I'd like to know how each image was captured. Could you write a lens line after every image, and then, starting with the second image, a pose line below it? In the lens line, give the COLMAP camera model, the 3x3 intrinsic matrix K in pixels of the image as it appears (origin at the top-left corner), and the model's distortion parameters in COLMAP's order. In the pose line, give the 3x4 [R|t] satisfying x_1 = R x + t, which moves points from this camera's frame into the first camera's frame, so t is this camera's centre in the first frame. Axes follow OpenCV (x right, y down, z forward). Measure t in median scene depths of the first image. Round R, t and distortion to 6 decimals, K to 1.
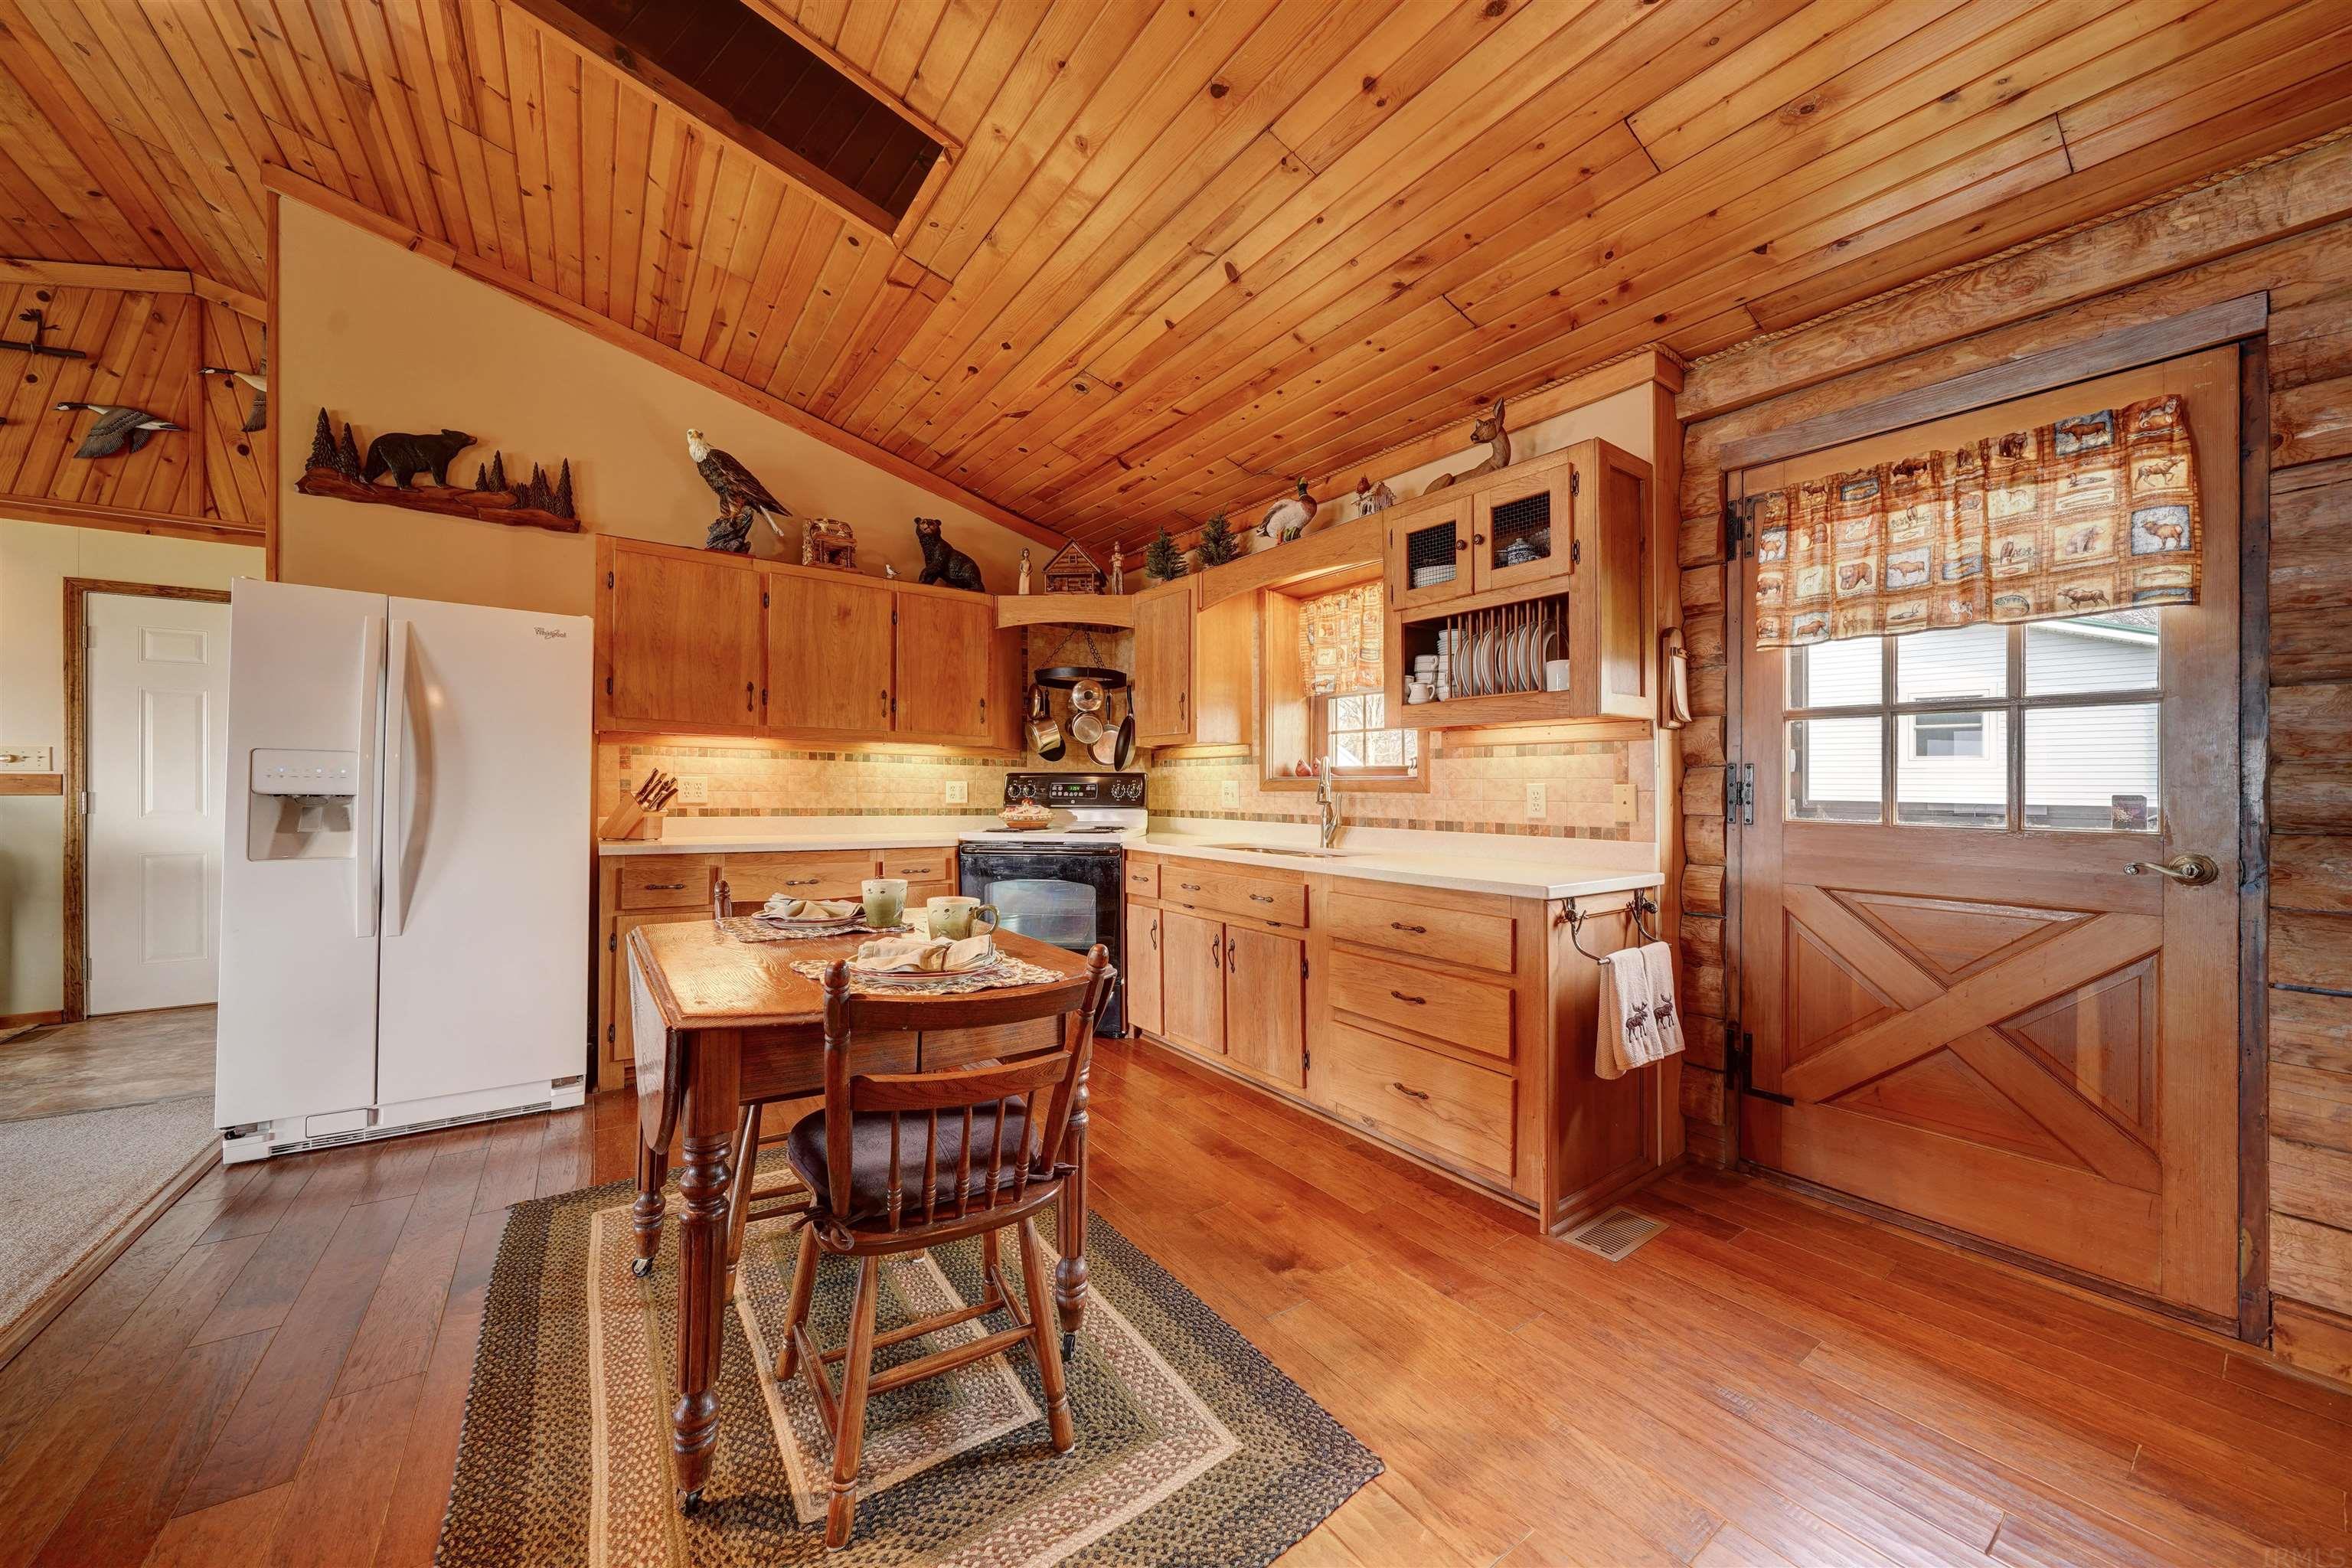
lens RADIAL K [[809.7, 0, 1179.6], [0, 809.7, 776.7], [0, 0, 1]] dist [-0.003040, -0.000050]
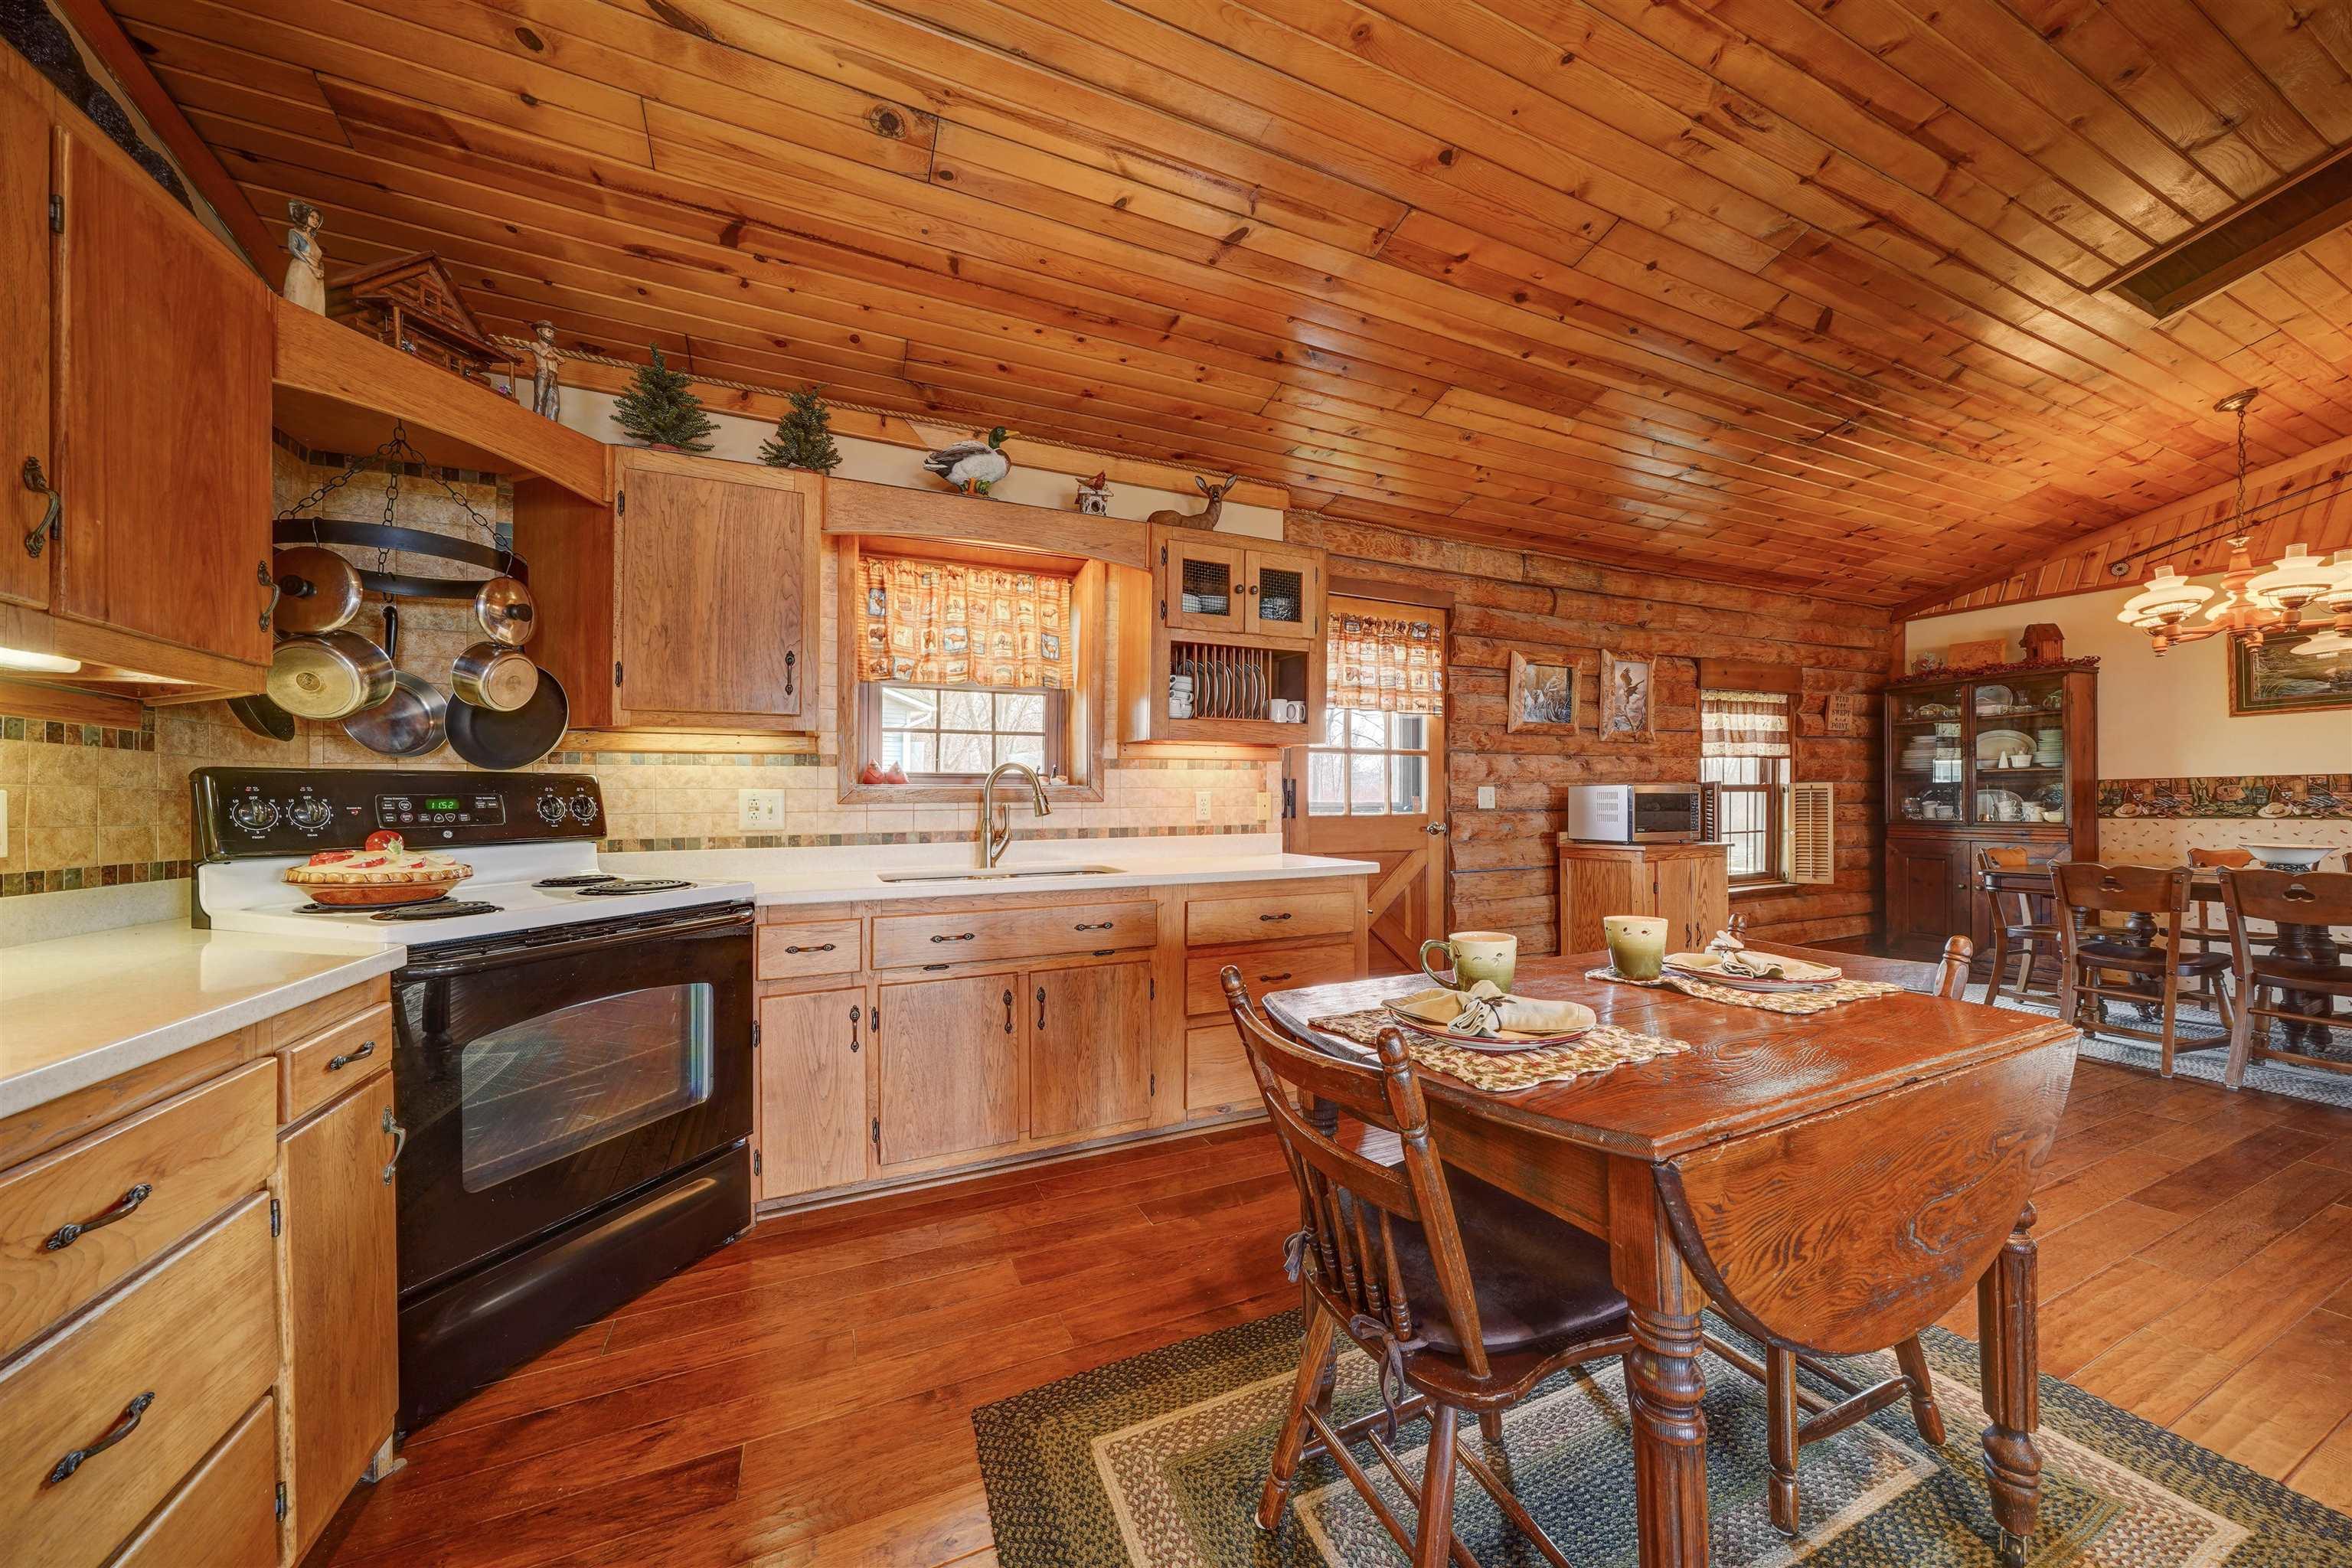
lens RADIAL K [[809.7, 0, 1181.3], [0, 809.7, 791.9], [0, 0, 1]] dist [-0.003040, -0.000050]
pose [[0.211167, -0.001733, 0.977448, -0.764121], [-0.006067, 0.999977, 0.003084, 0.004590], [-0.977431, -0.006581, 0.211152, 0.776688]]
